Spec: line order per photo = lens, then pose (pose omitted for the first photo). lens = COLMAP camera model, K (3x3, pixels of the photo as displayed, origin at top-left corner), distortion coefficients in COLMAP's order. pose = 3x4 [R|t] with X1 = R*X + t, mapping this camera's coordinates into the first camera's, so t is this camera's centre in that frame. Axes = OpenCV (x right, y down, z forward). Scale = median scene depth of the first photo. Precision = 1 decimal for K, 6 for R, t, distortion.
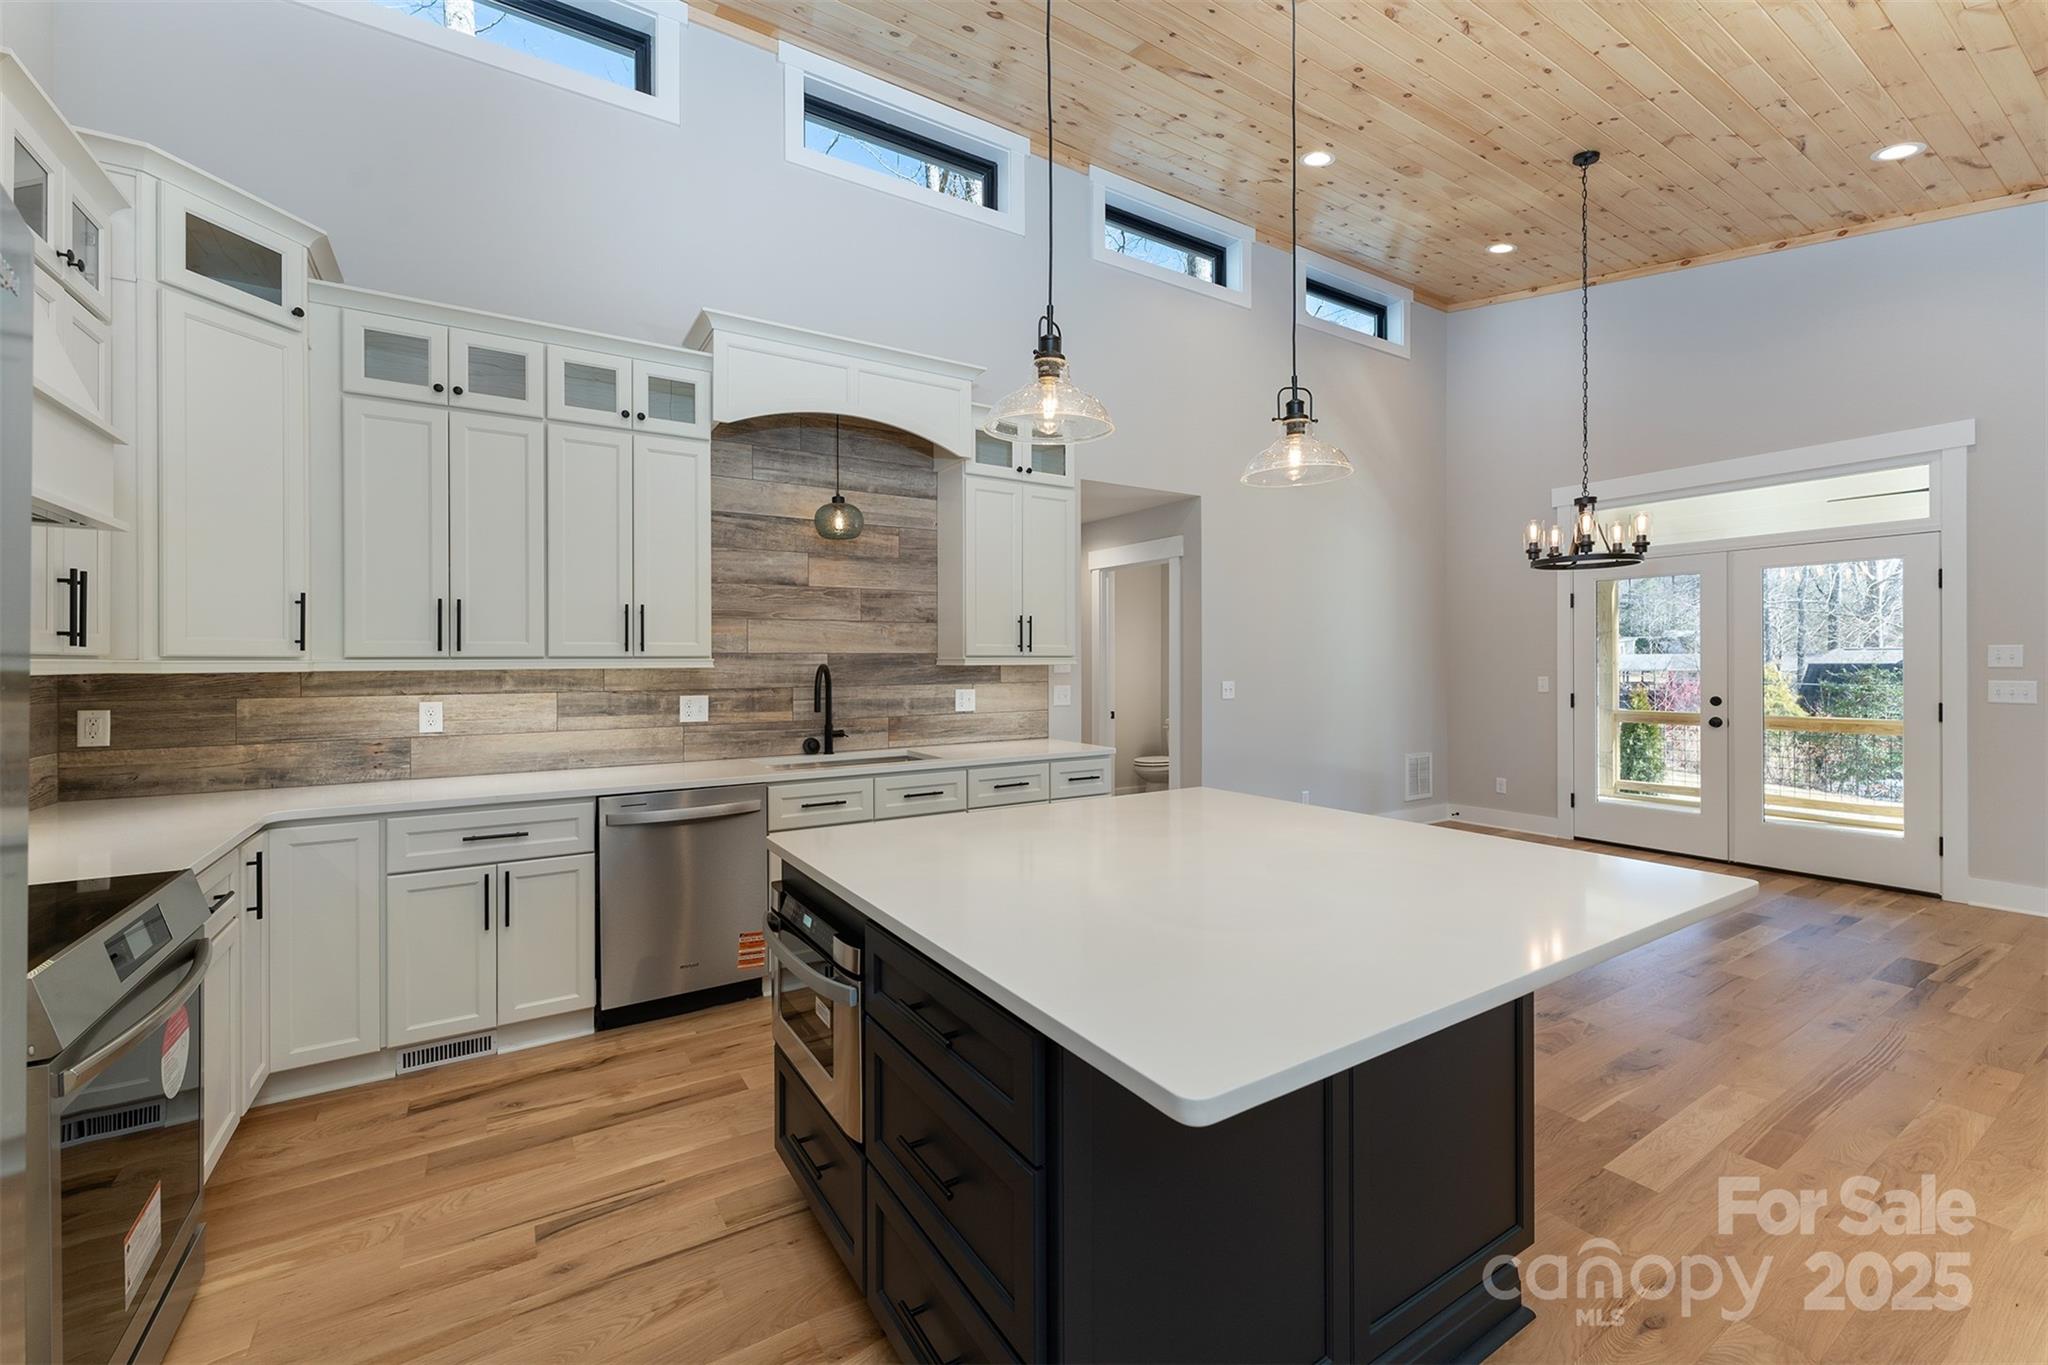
lens RADIAL K [[841.2, 0, 1001.2], [0, 841.2, 663.0], [0, 0, 1]] dist [-0.002158, 0.000187]
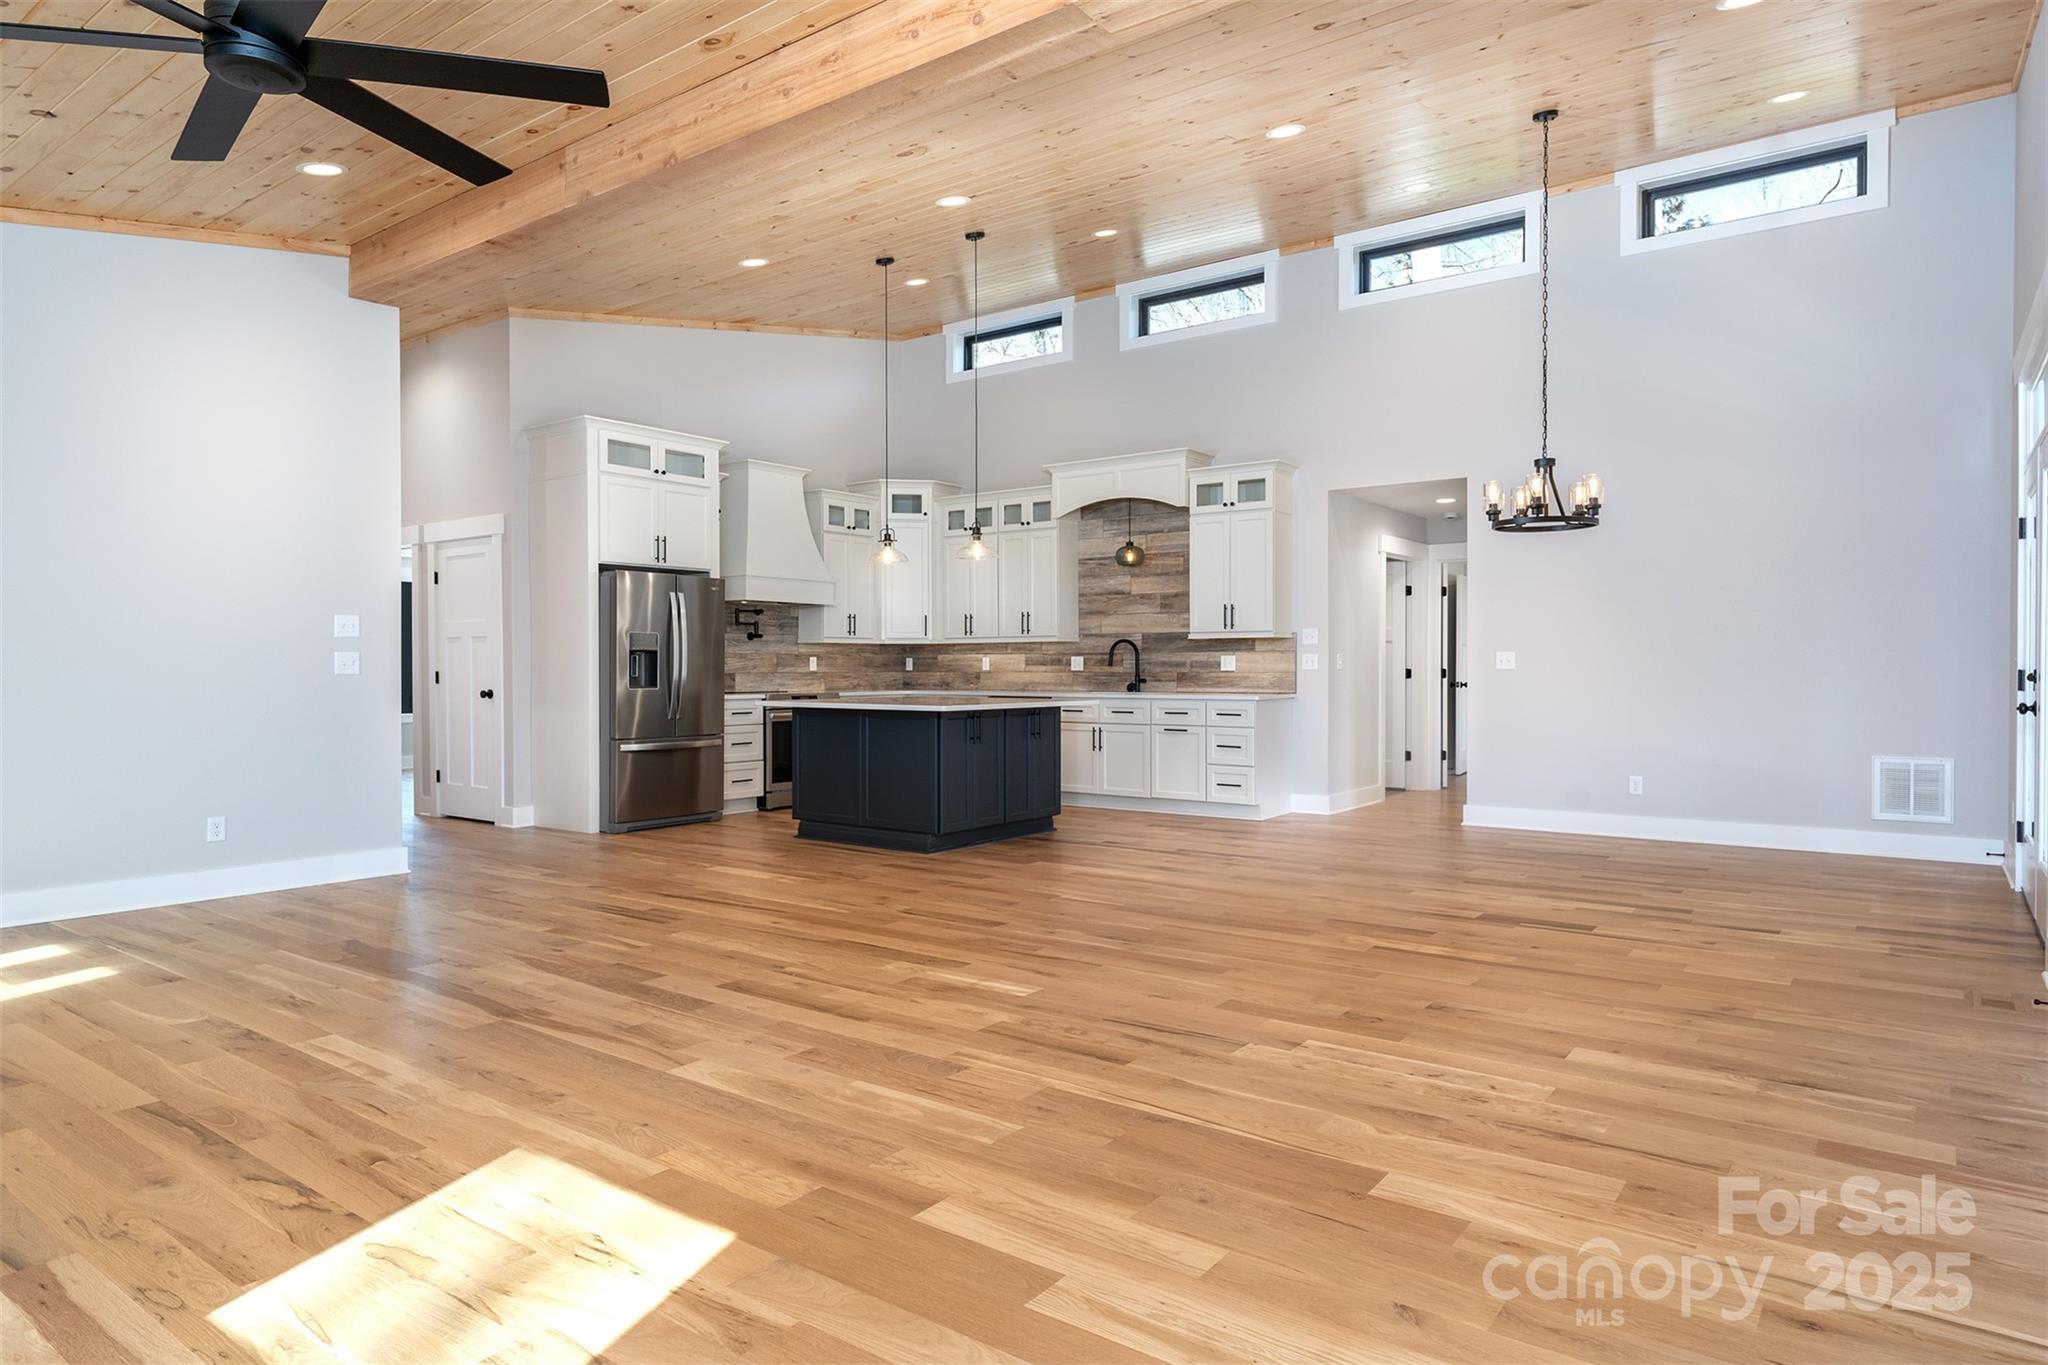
lens RADIAL K [[1166.1, 0, 1045.6], [0, 1166.1, 660.6], [0, 0, 1]] dist [0.007410, -0.002304]
pose [[0.374105, -0.001796, -0.927384, 1.951237], [-0.000973, 0.999997, -0.002329, 0.051329], [0.927386, 0.001774, 0.374102, -0.050995]]
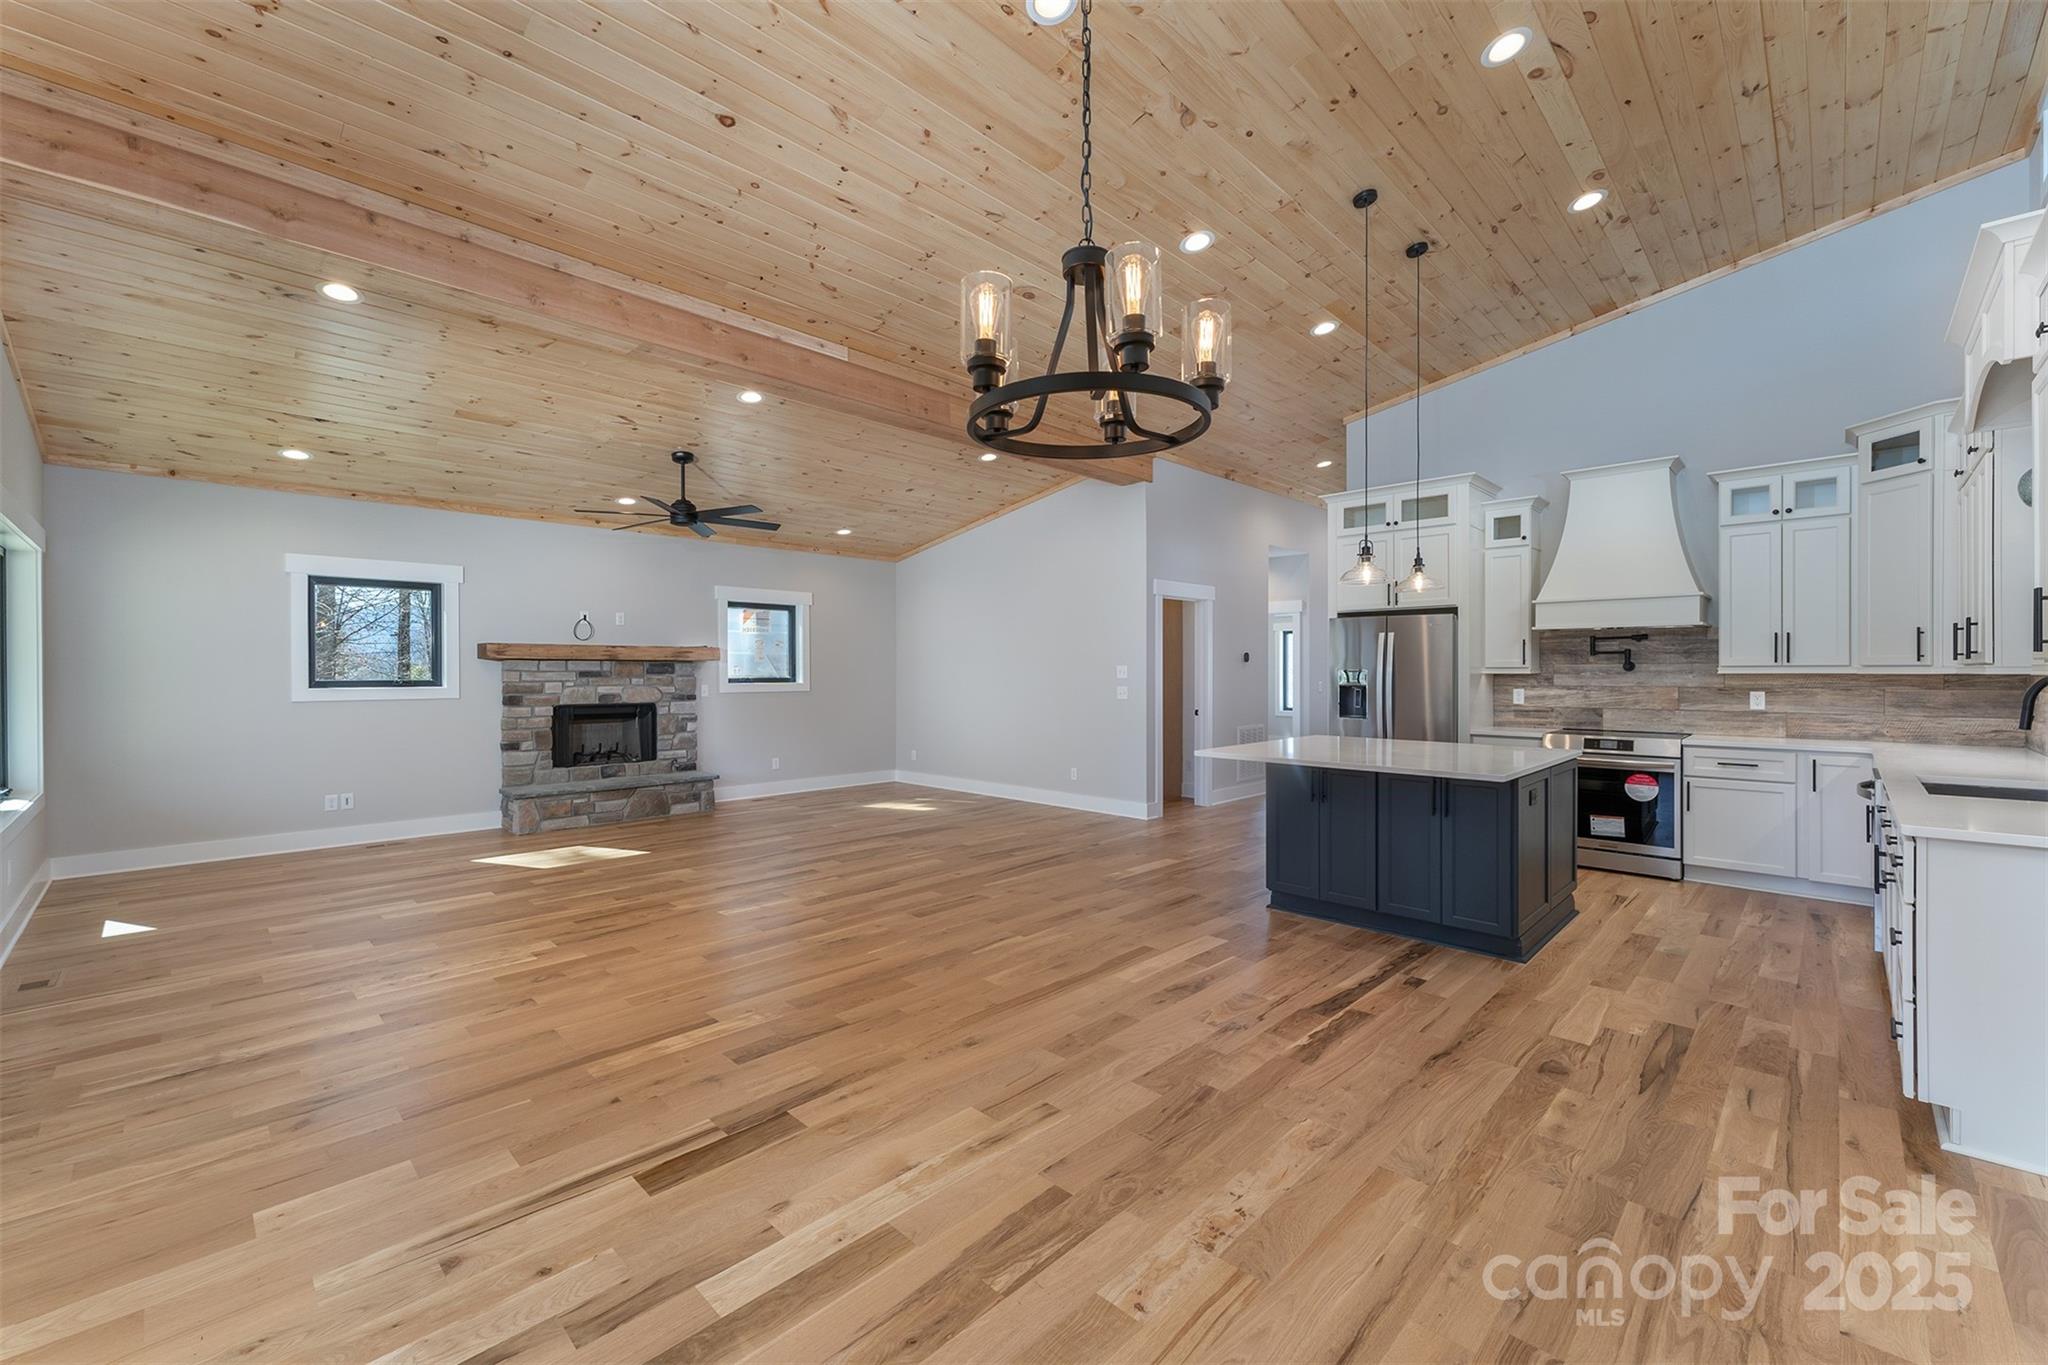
lens RADIAL K [[841.2, 0, 1008.5], [0, 841.2, 675.9], [0, 0, 1]] dist [-0.002158, 0.000187]
pose [[-0.972768, 0.009274, -0.231596, 0.917736], [0.008102, 0.999949, 0.006012, -0.005417], [0.231640, 0.003972, -0.972793, 1.532918]]
